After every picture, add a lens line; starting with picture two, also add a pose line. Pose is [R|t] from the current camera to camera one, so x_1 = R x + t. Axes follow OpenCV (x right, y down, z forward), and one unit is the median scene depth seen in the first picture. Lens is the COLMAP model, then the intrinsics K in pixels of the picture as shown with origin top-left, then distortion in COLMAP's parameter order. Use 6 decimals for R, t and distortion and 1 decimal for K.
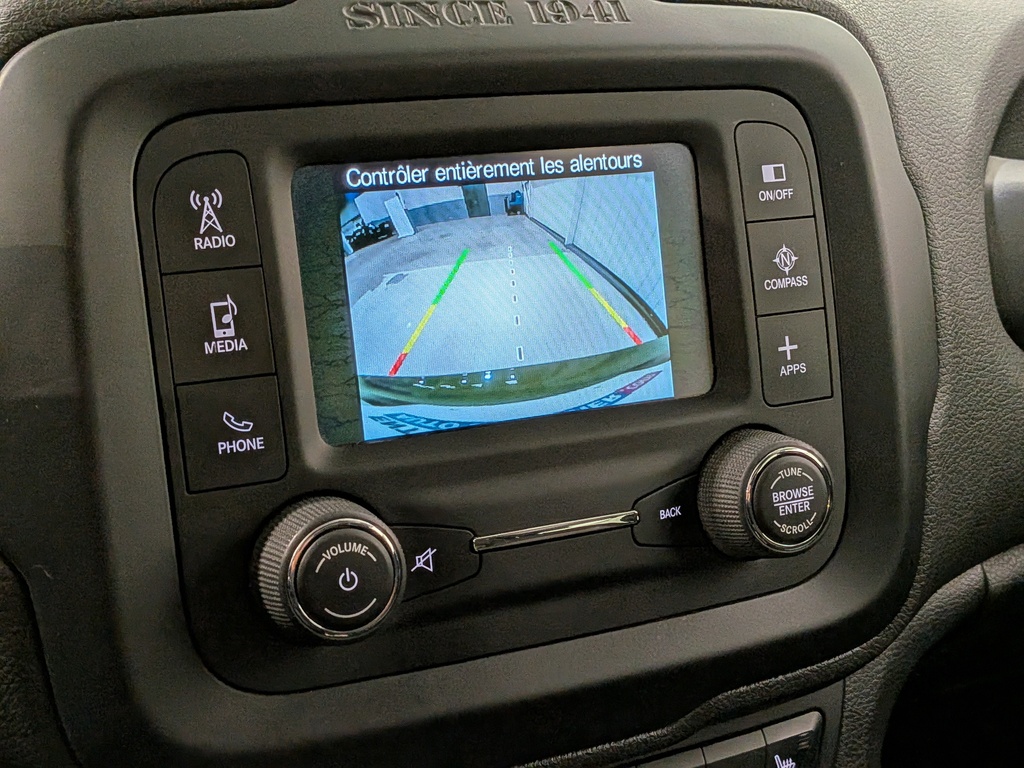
lens RADIAL K [[1491.3, 0, 485.1], [0, 1491.3, 388.3], [0, 0, 1]] dist [0.116253, -0.111335]
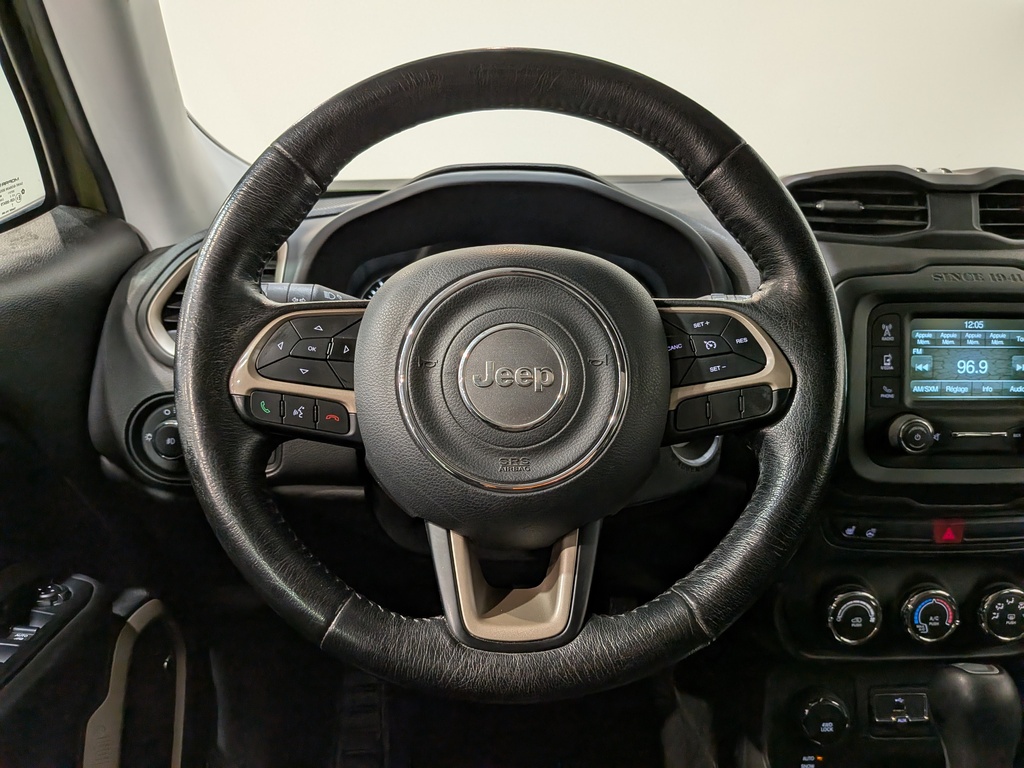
lens RADIAL K [[775.1, 0, 512.0], [0, 775.1, 384.0], [0, 0, 1]] dist [-0.028971, -0.003050]
pose [[0.916589, 0.122579, -0.380576, -0.285419], [-0.120099, 0.992298, 0.030358, 0.060929], [0.381366, 0.017881, 0.924251, -1.024191]]
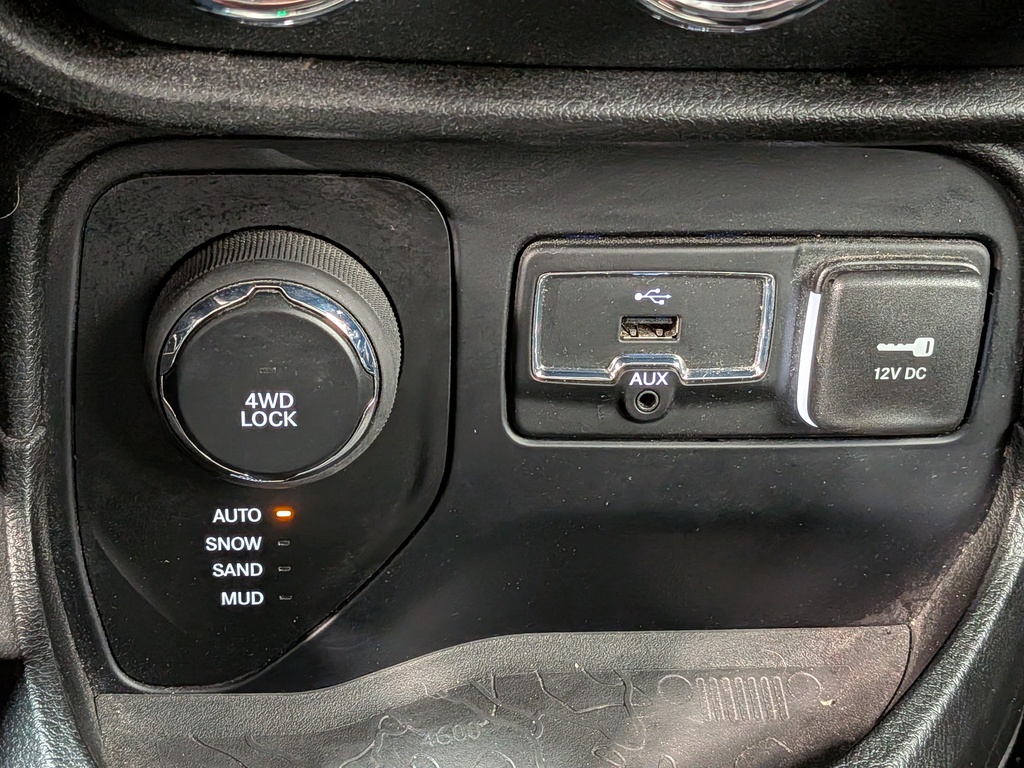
lens RADIAL K [[1491.3, 0, 485.1], [0, 1491.3, 388.3], [0, 0, 1]] dist [0.116253, -0.111335]
pose [[0.932509, 0.296944, -0.205550, 0.126441], [-0.159041, 0.848652, 0.504476, 0.477263], [0.324241, -0.437738, 0.838602, 0.580678]]
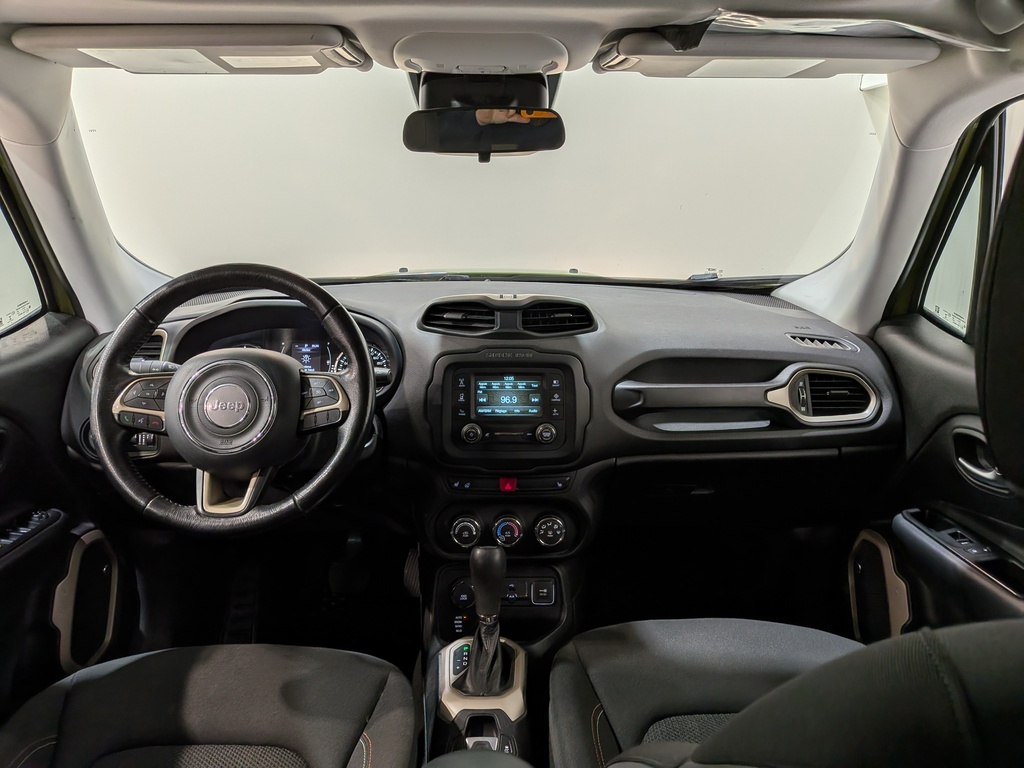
lens RADIAL K [[754.0, 0, 512.0], [0, 754.0, 384.0], [0, 0, 1]] dist [0.105851, -0.230511]
pose [[0.915563, 0.107925, -0.387423, 1.416035], [-0.118708, 0.992921, -0.003931, -0.118498], [0.384256, 0.049589, 0.921894, -2.205991]]
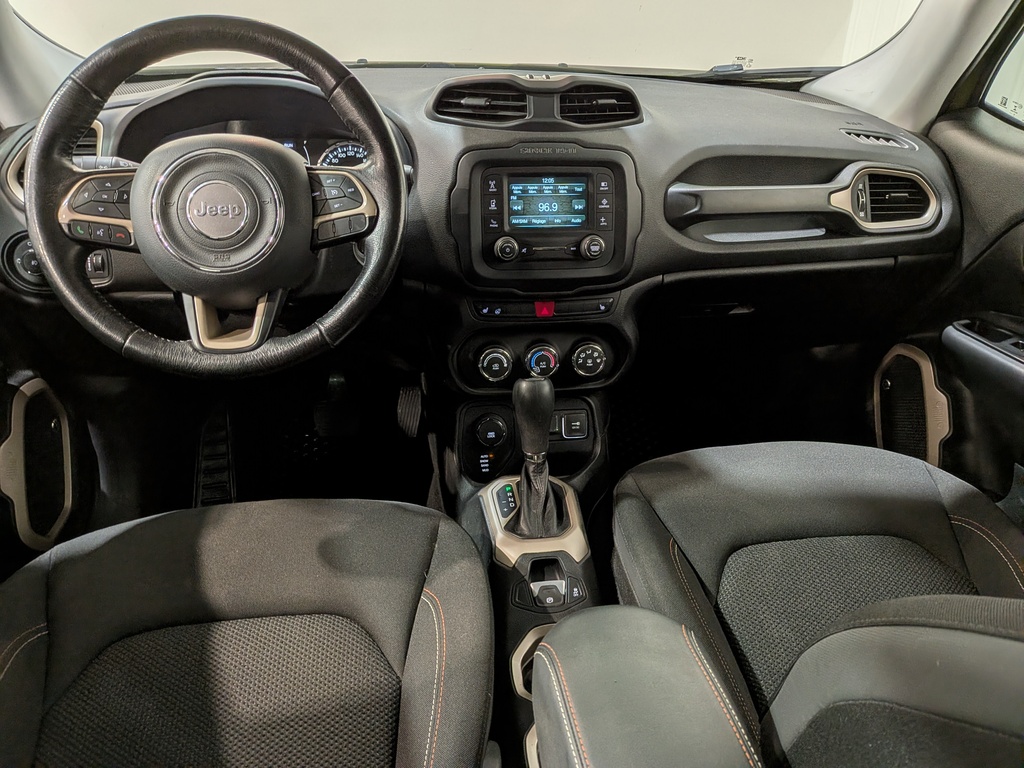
lens RADIAL K [[749.4, 0, 528.9], [0, 749.4, 383.6], [0, 0, 1]] dist [0.090003, -0.161427]
pose [[0.961972, 0.147632, -0.229813, 0.740387], [-0.103911, 0.975888, 0.191949, 0.061576], [0.252609, -0.160769, 0.954118, -1.893003]]
